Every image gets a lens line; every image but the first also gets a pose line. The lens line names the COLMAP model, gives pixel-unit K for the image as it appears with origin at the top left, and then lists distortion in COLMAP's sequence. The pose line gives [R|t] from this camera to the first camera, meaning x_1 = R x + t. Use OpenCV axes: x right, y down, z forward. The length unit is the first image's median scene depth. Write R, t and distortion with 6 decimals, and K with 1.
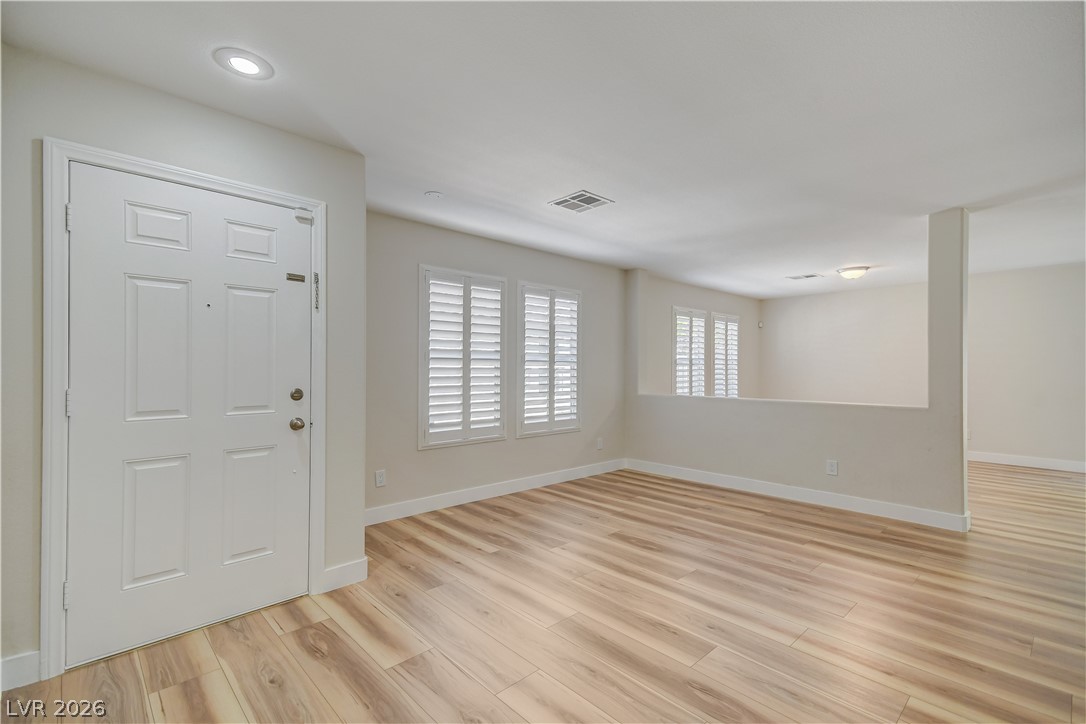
lens RADIAL K [[477.6, 0, 522.2], [0, 477.6, 366.7], [0, 0, 1]] dist [0.001353, 0.000040]
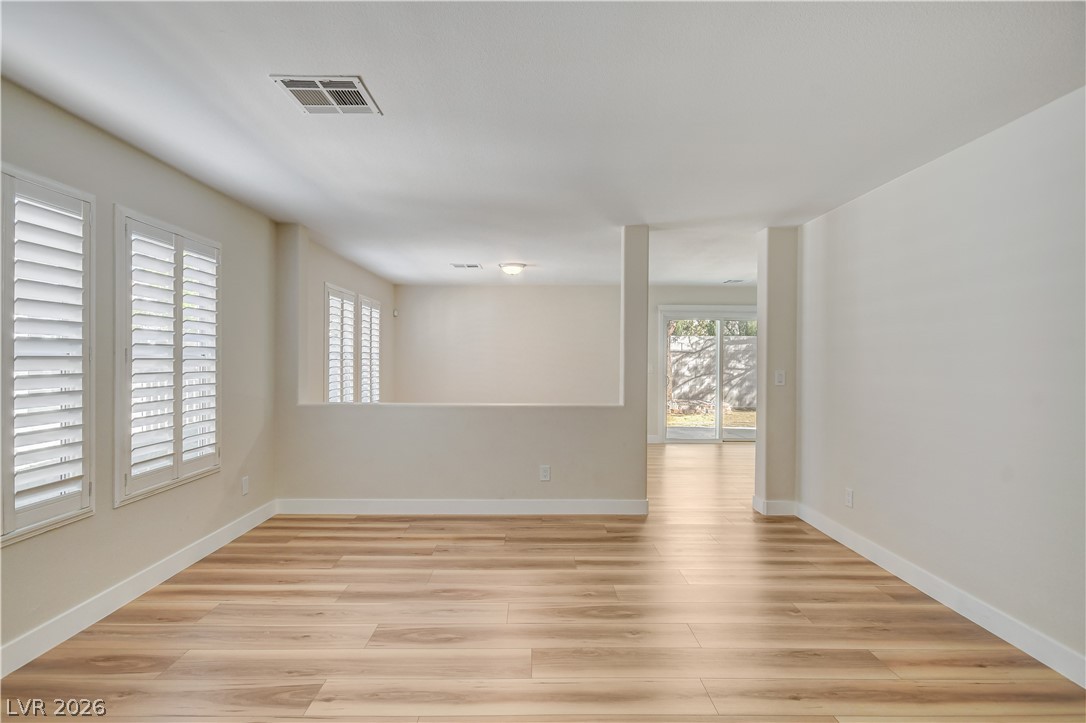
lens RADIAL K [[546.5, 0, 536.2], [0, 546.5, 363.6], [0, 0, 1]] dist [0.003798, 0.000229]
pose [[0.657854, -0.006245, 0.753120, -0.184161], [-0.005794, 0.999894, 0.013353, -0.021352], [-0.753124, -0.013148, 0.657748, 0.303402]]
